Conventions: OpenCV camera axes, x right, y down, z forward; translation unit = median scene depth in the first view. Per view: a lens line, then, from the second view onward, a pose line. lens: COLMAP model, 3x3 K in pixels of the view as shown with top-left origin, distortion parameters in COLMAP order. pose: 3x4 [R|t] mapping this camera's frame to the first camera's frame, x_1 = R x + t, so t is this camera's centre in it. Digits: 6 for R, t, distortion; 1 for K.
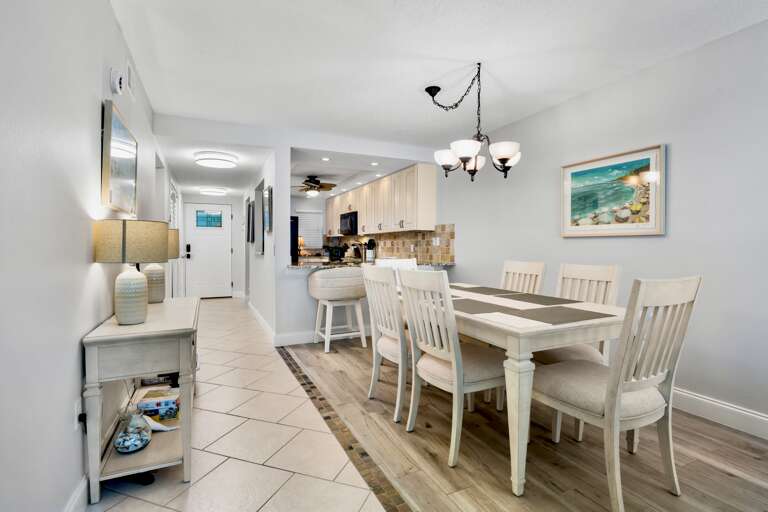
lens RADIAL K [[378.1, 0, 377.1], [0, 378.1, 250.6], [0, 0, 1]] dist [-0.006370, 0.000024]
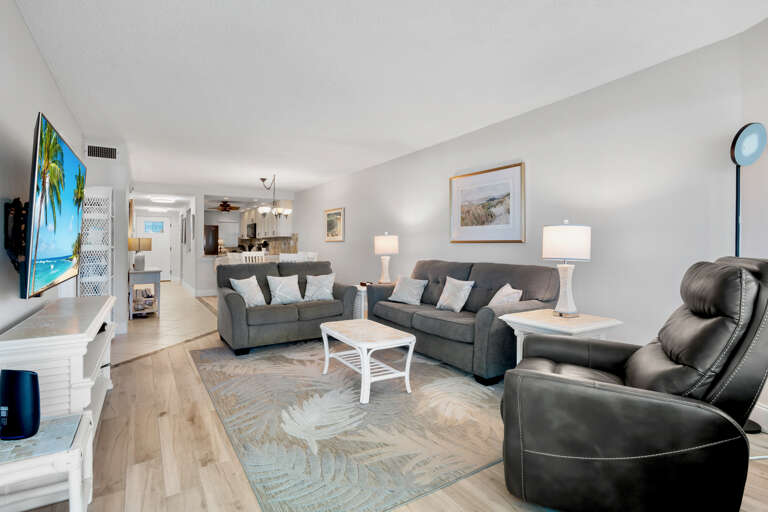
lens RADIAL K [[378.1, 0, 382.0], [0, 378.1, 245.2], [0, 0, 1]] dist [-0.006370, 0.000024]
pose [[0.988930, -0.001081, 0.148378, 0.249549], [0.002985, 0.999916, -0.012612, 0.009350], [-0.148352, 0.012915, 0.988850, -0.680832]]
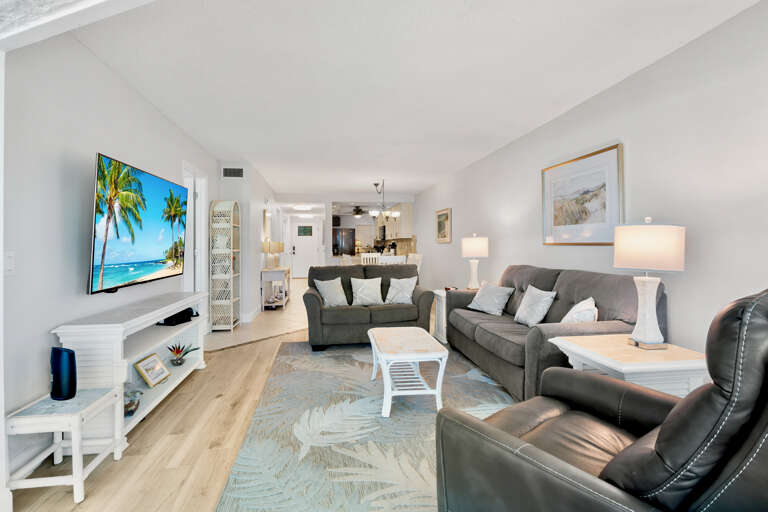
lens RADIAL K [[378.1, 0, 380.3], [0, 378.1, 242.4], [0, 0, 1]] dist [-0.006370, 0.000024]
pose [[0.965361, -0.009163, -0.260757, 0.384921], [0.004173, 0.999798, -0.019684, 0.002728], [0.260885, 0.017914, 0.965204, -0.654118]]
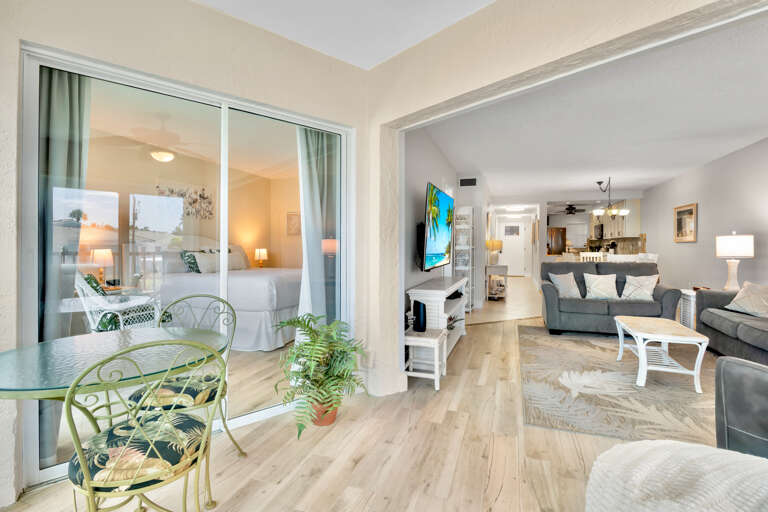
lens RADIAL K [[378.1, 0, 380.6], [0, 378.1, 247.0], [0, 0, 1]] dist [-0.006370, 0.000024]
pose [[0.728751, 0.003505, -0.684769, 0.370865], [-0.010047, 0.999934, -0.005573, 0.009981], [0.684705, 0.010942, 0.728738, -0.824777]]
